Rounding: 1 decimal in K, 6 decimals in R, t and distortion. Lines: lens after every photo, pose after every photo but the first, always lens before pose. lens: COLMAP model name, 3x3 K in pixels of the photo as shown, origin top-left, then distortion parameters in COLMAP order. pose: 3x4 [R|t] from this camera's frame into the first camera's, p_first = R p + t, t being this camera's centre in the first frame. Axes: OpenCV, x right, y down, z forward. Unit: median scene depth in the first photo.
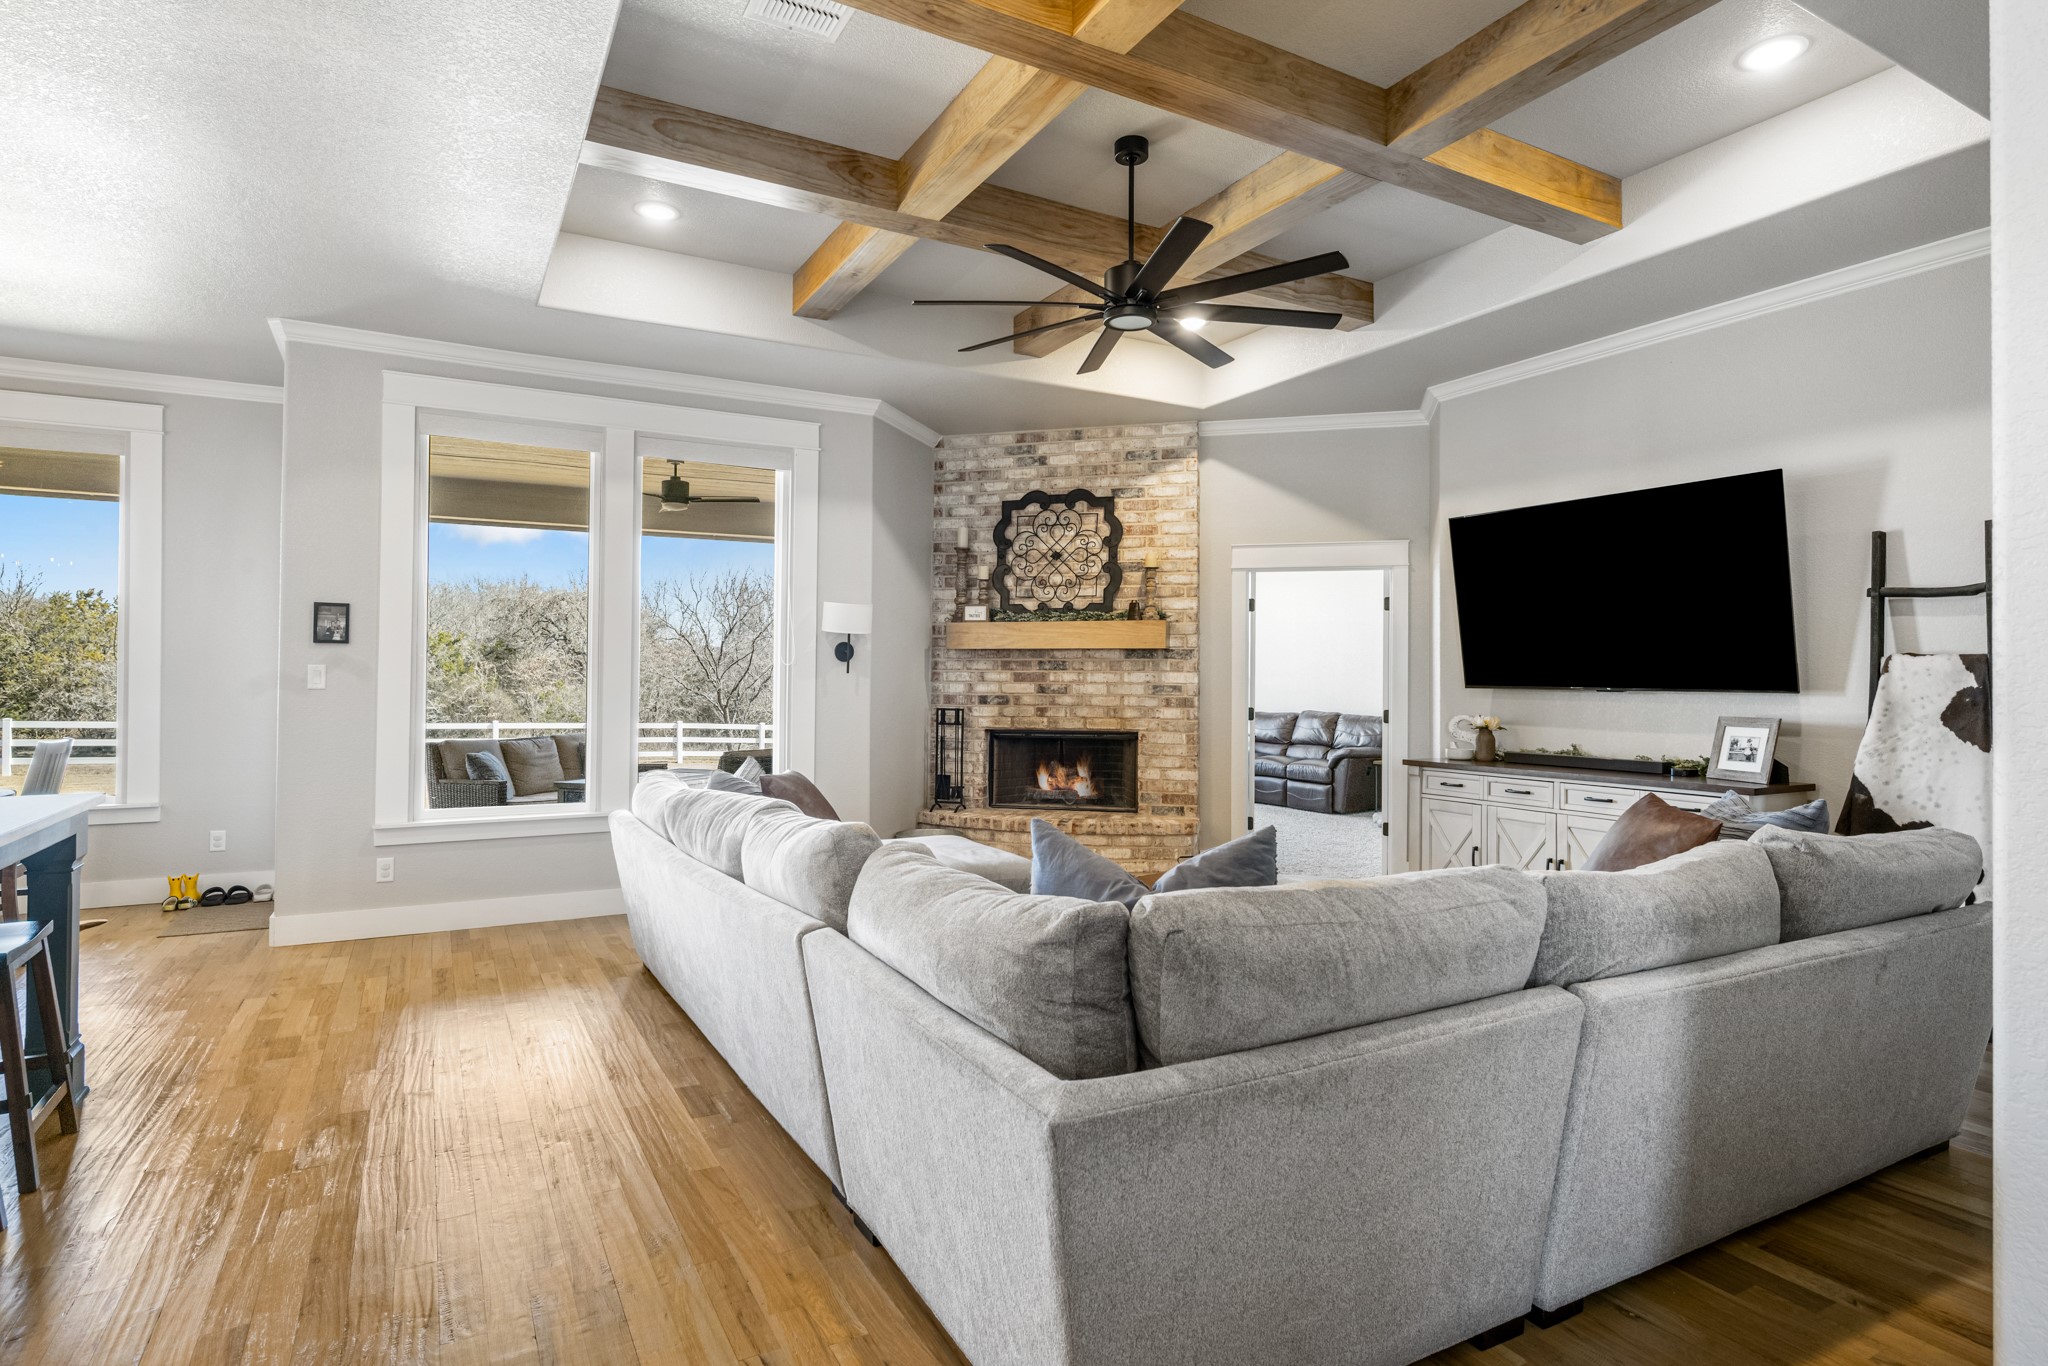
lens RADIAL K [[1071.2, 0, 1025.0], [0, 1071.2, 663.0], [0, 0, 1]] dist [-0.000923, -0.000048]
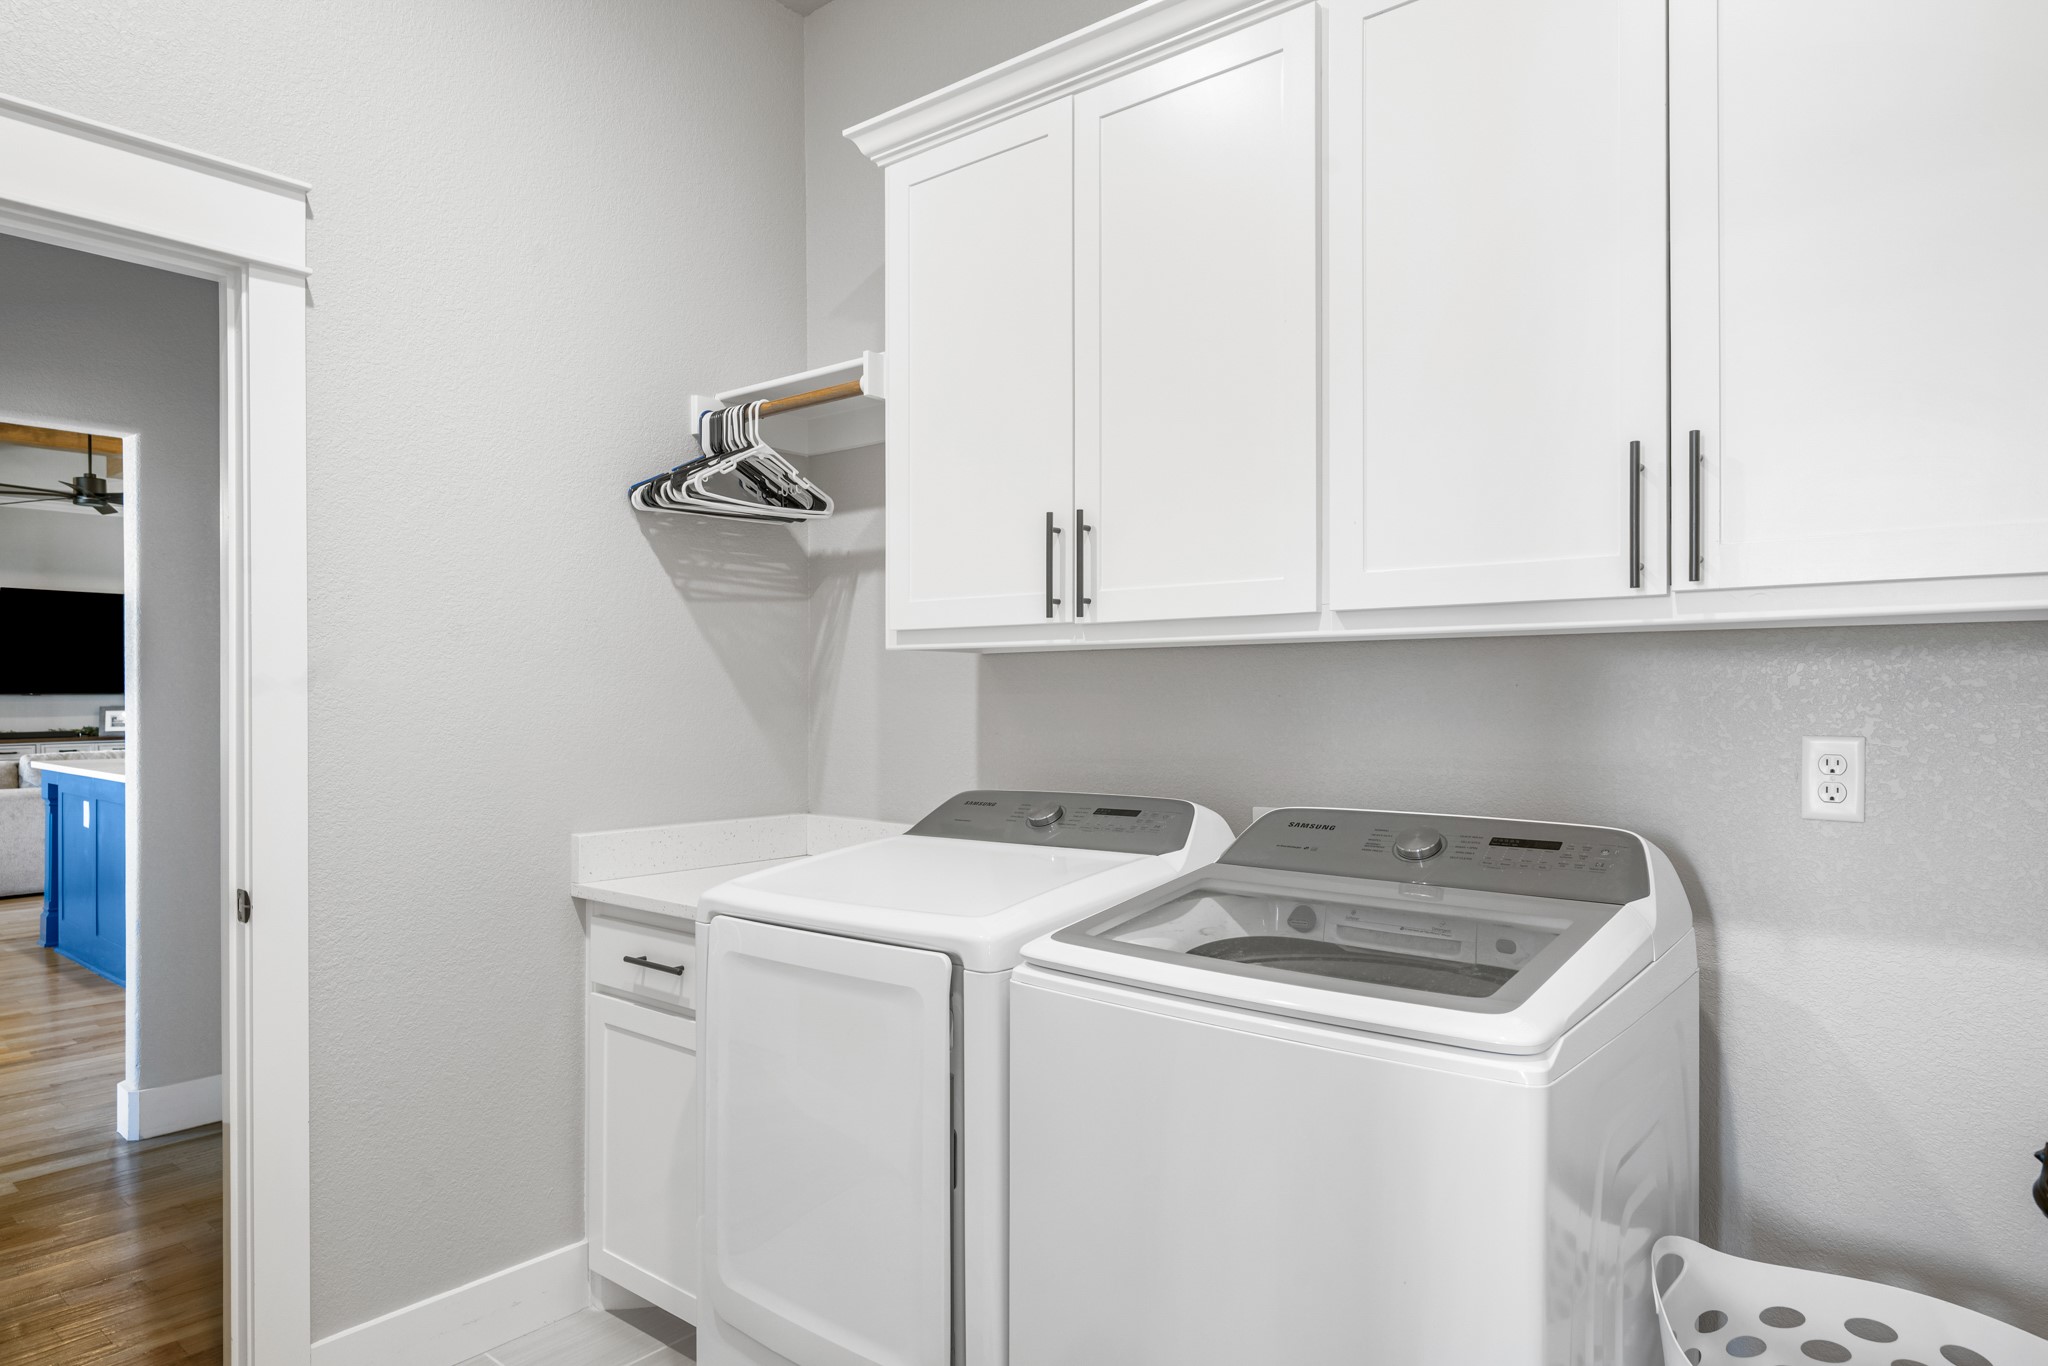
lens RADIAL K [[1206.6, 0, 1024.0], [0, 1206.6, 683.0], [0, 0, 1]] dist [-0.001456, -0.000499]
pose [[-0.367444, -0.000902, 0.930045, -1.428797], [-0.009243, 0.999954, -0.002682, -0.003412], [-0.930000, -0.009582, -0.367435, 0.128811]]
